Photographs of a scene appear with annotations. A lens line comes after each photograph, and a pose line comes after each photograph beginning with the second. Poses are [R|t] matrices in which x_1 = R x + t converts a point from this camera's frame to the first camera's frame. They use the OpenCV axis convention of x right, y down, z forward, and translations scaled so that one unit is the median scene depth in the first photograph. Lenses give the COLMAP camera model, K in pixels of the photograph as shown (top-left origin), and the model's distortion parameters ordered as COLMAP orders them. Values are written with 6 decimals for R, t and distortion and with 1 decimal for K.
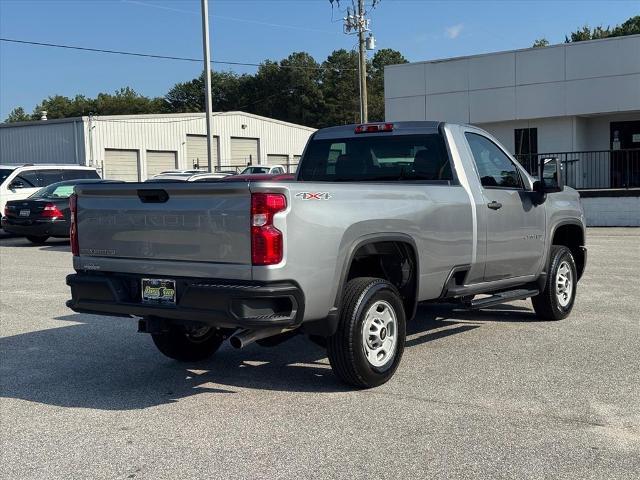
lens RADIAL K [[917.7, 0, 330.9], [0, 917.7, 256.7], [0, 0, 1]] dist [0.133713, 0.000000]
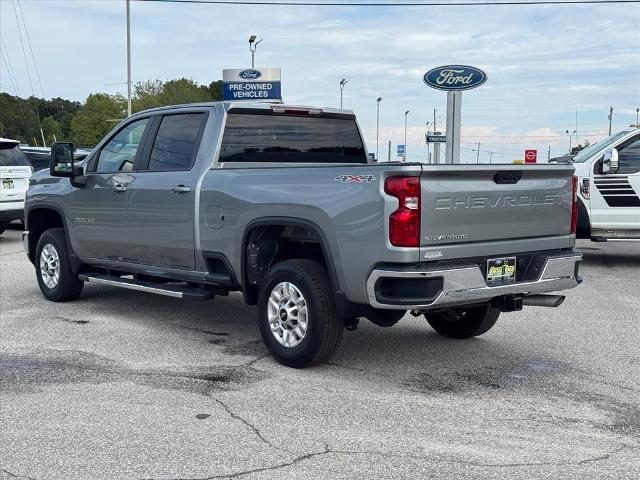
lens RADIAL K [[917.7, 0, 317.3], [0, 917.7, 242.0], [0, 0, 1]] dist [0.133713, 0.000000]
pose [[0.218620, -0.074006, 0.973000, -1.197749], [0.073296, 0.995548, 0.059253, -0.067594], [-0.973053, 0.058364, 0.223071, 0.942452]]
